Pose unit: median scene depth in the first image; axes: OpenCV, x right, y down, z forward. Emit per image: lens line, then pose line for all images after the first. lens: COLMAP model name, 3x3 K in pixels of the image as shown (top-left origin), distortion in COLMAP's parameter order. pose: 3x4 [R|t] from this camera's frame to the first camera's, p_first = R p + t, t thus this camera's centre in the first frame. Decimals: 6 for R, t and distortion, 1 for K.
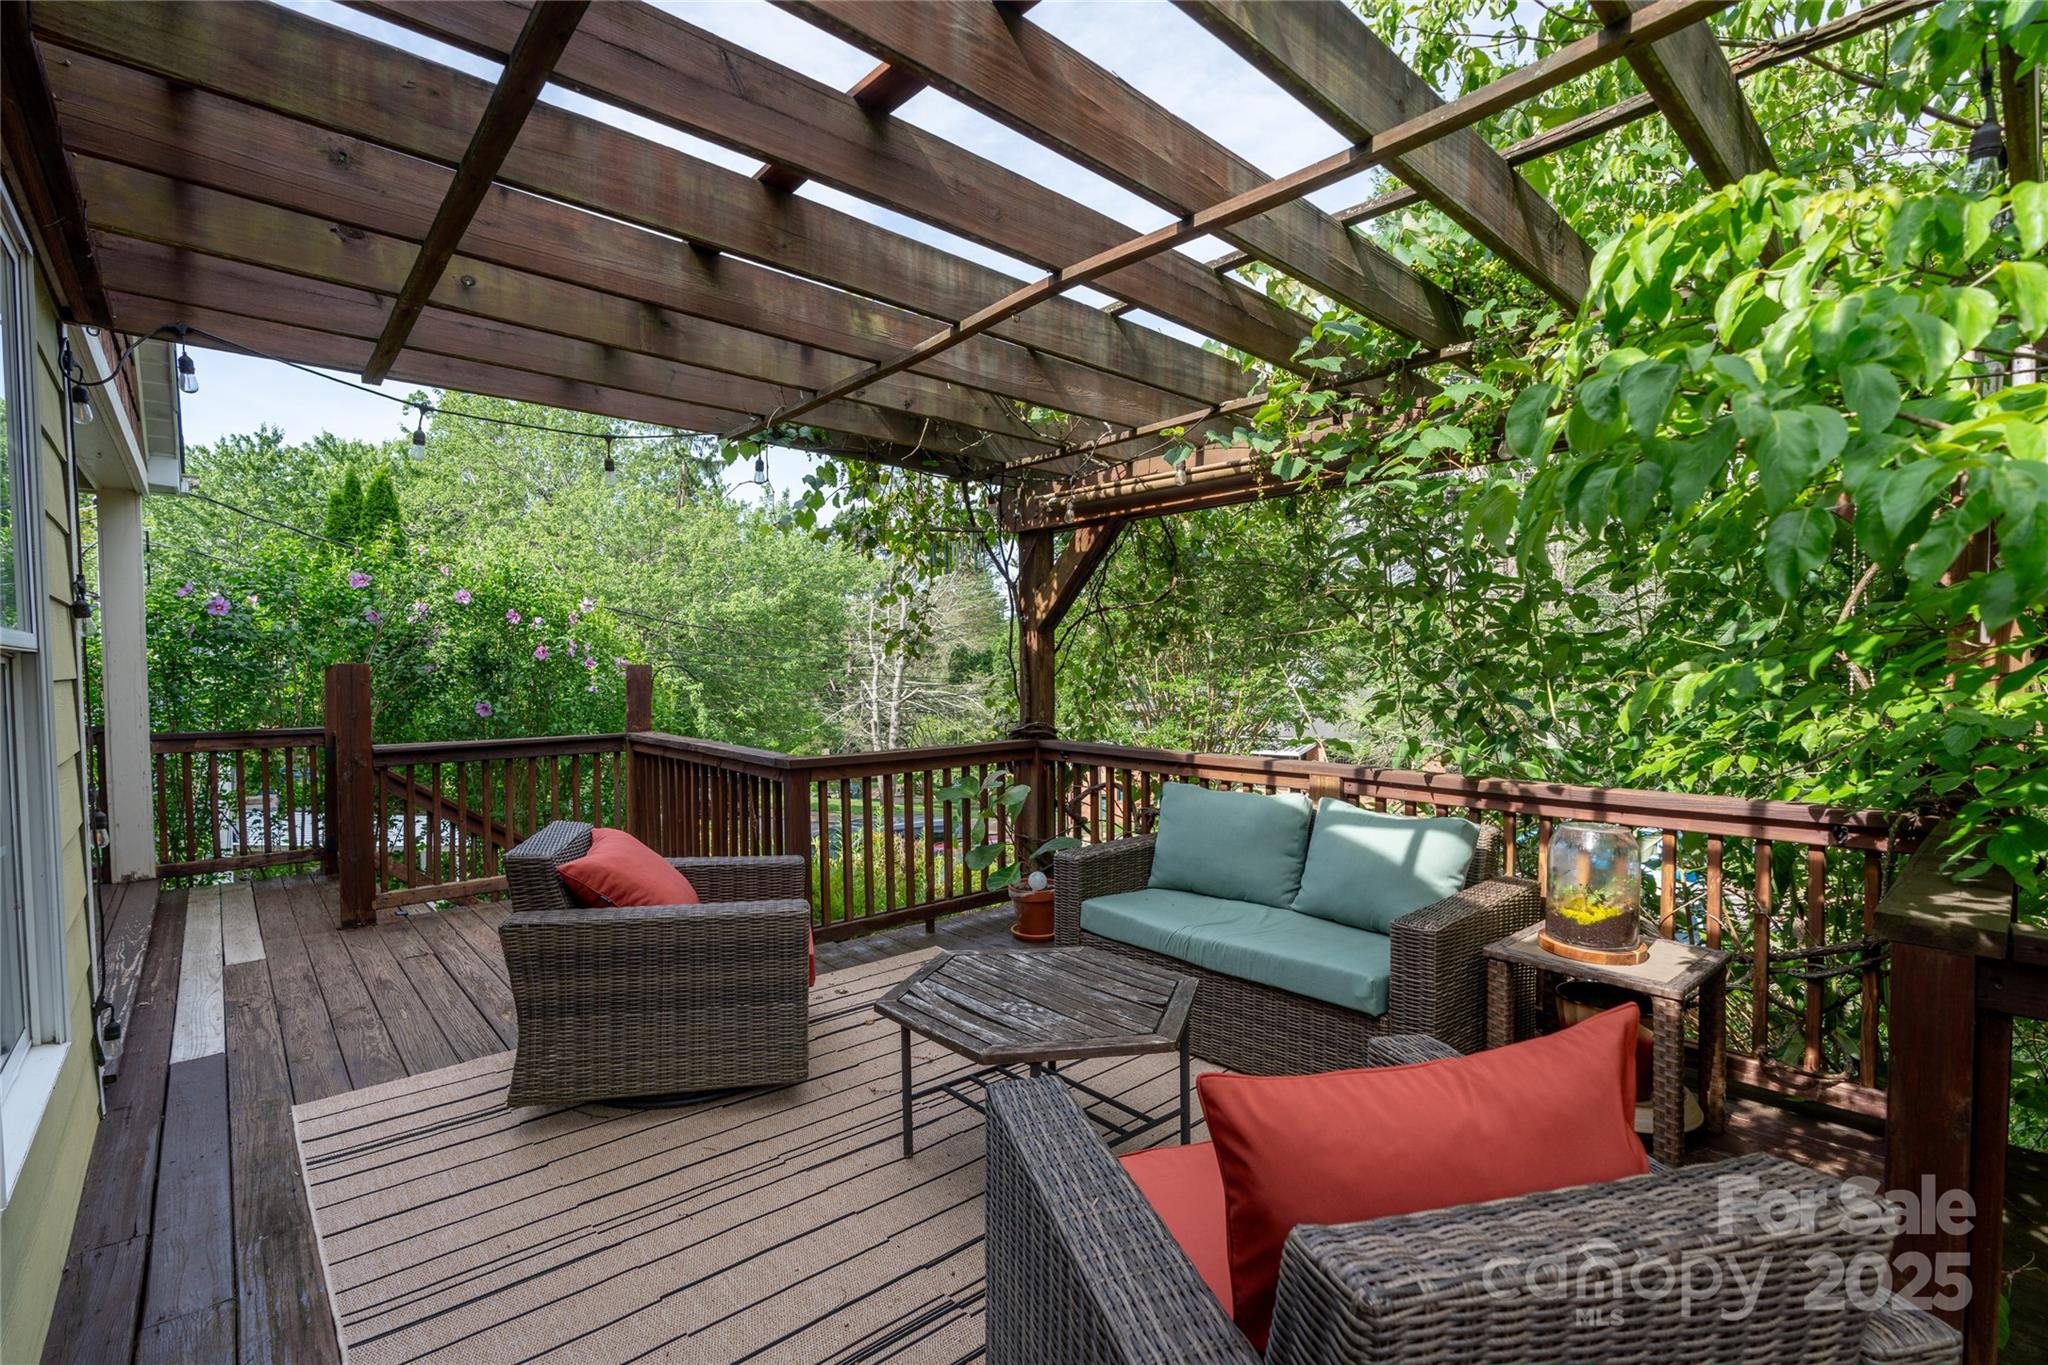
lens RADIAL K [[913.7, 0, 1020.6], [0, 913.7, 690.7], [0, 0, 1]] dist [-0.005684, 0.000096]
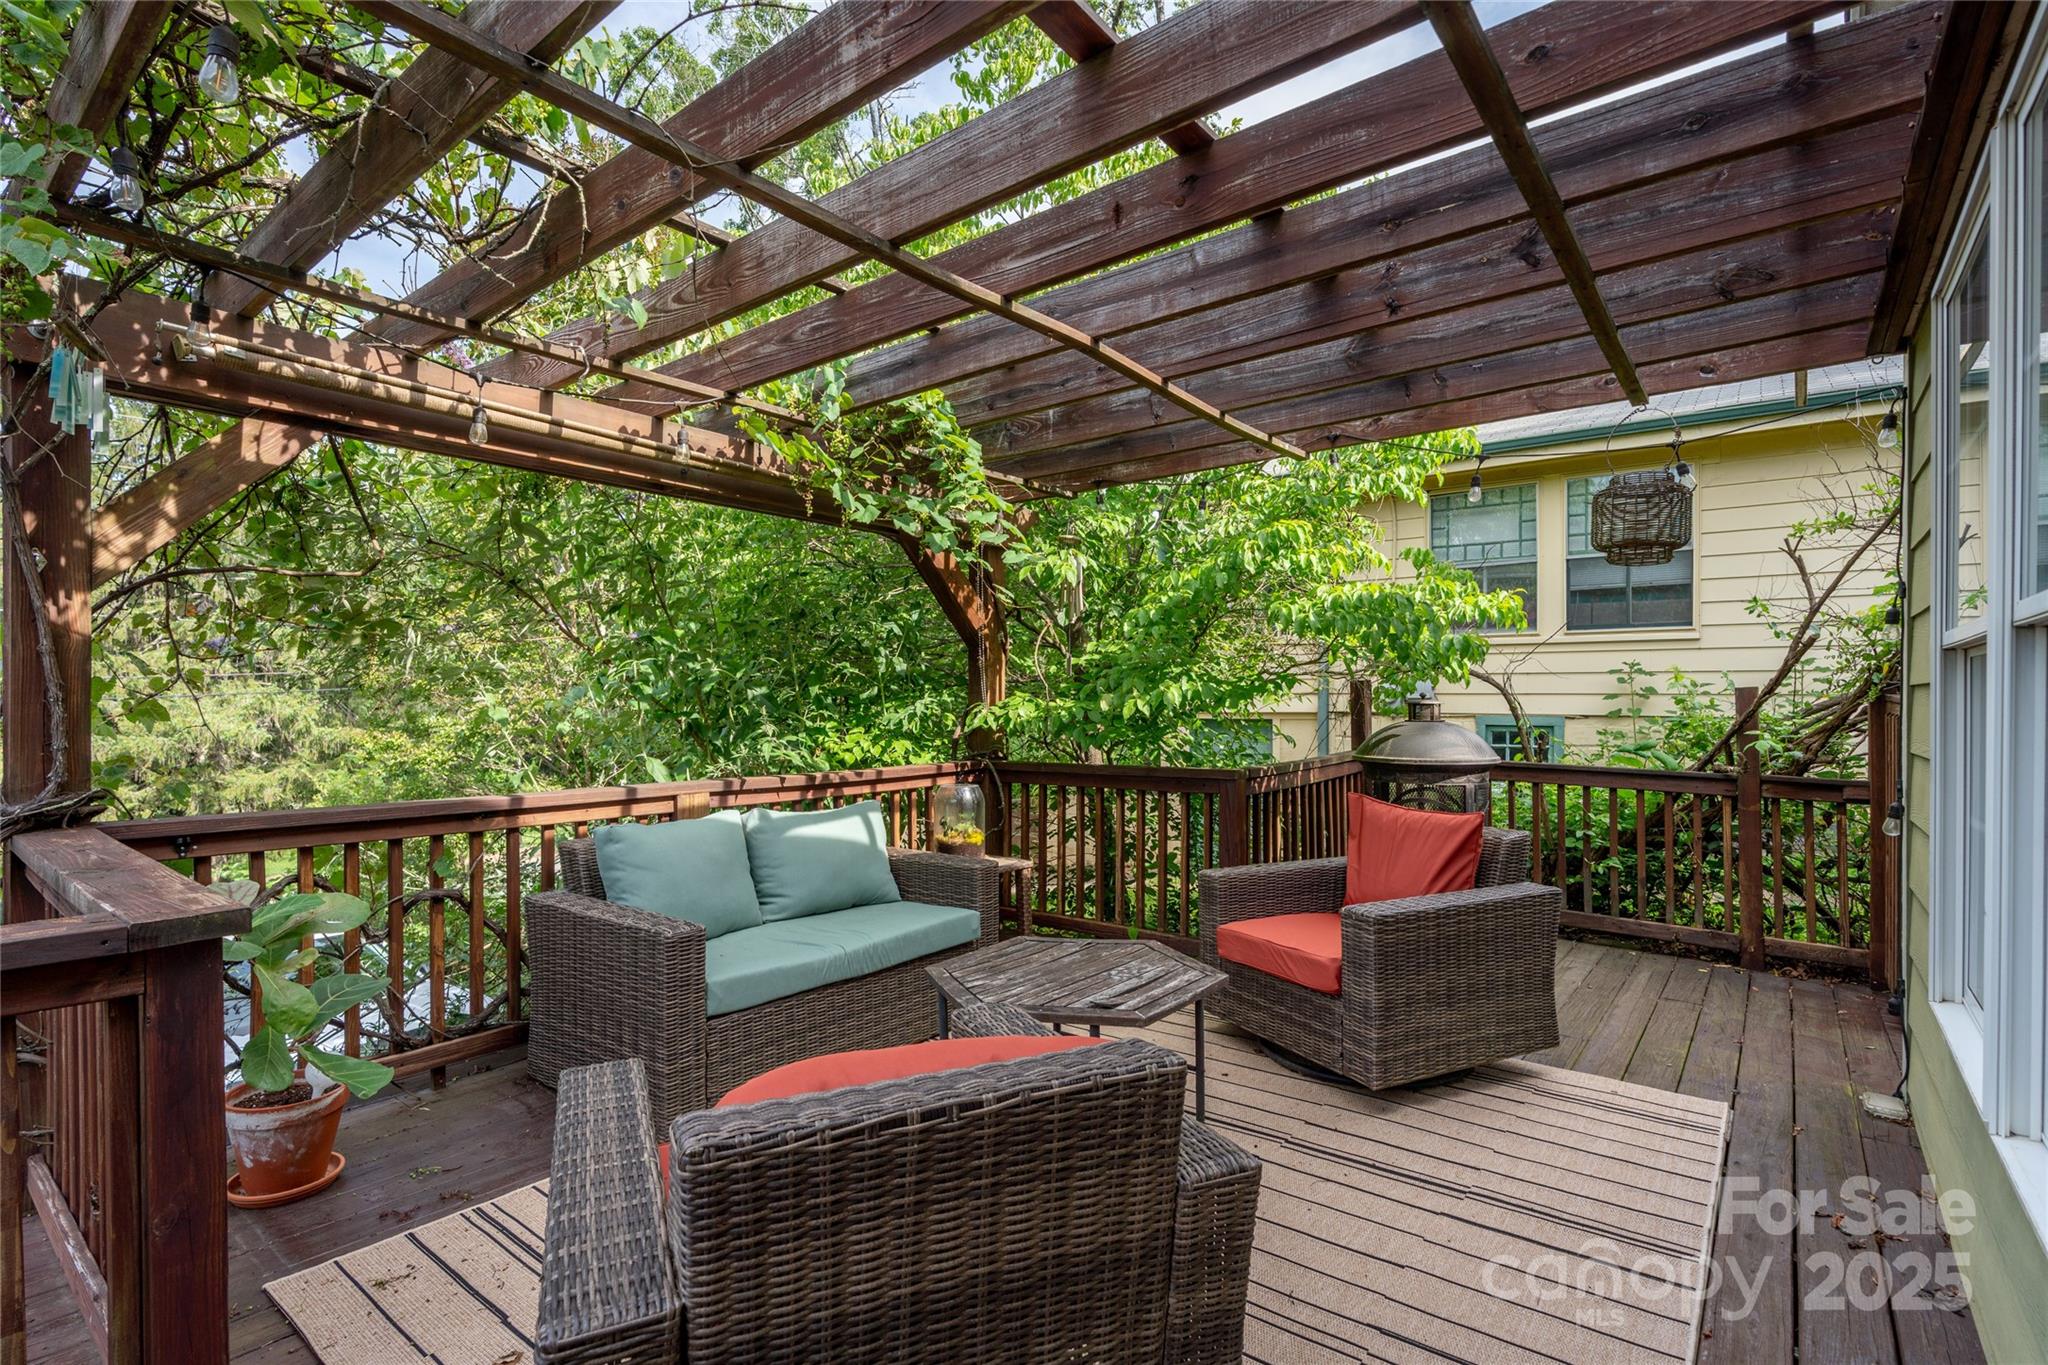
lens RADIAL K [[968.9, 0, 1024.0], [0, 968.9, 682.5], [0, 0, 1]] dist [0.000755, 0.000060]
pose [[-0.169089, 0.019123, 0.985415, -1.124550], [0.028461, 0.999490, -0.014512, 0.001526], [-0.985190, 0.025592, -0.169547, 1.264193]]
